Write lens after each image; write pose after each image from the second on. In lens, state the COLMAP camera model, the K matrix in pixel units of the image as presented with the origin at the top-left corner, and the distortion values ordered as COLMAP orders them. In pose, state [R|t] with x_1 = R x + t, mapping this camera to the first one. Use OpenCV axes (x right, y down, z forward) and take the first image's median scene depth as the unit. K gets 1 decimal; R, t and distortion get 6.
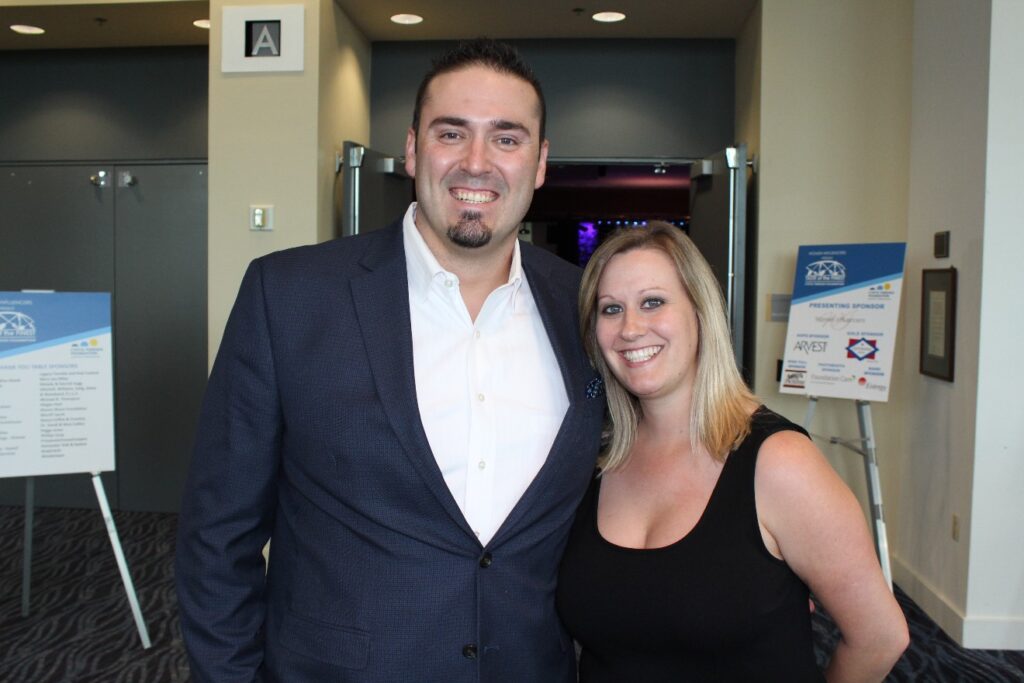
lens RADIAL K [[1024.7, 0, 512.0], [0, 1024.7, 341.5], [0, 0, 1]] dist [-0.104876, 0.012250]
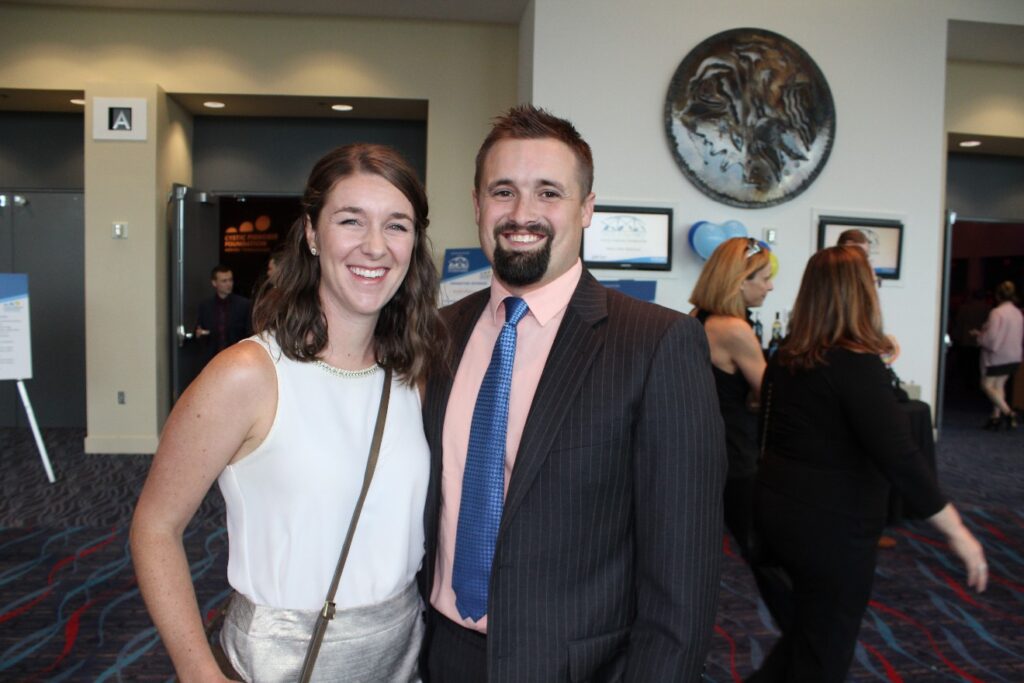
lens RADIAL K [[849.3, 0, 512.0], [0, 849.3, 341.5], [0, 0, 1]] dist [-0.171704, 0.151806]
pose [[0.979354, -0.008943, 0.201953, 0.099788], [0.006267, 0.999884, 0.013887, 0.041348], [-0.202054, -0.012335, 0.979297, -0.410912]]
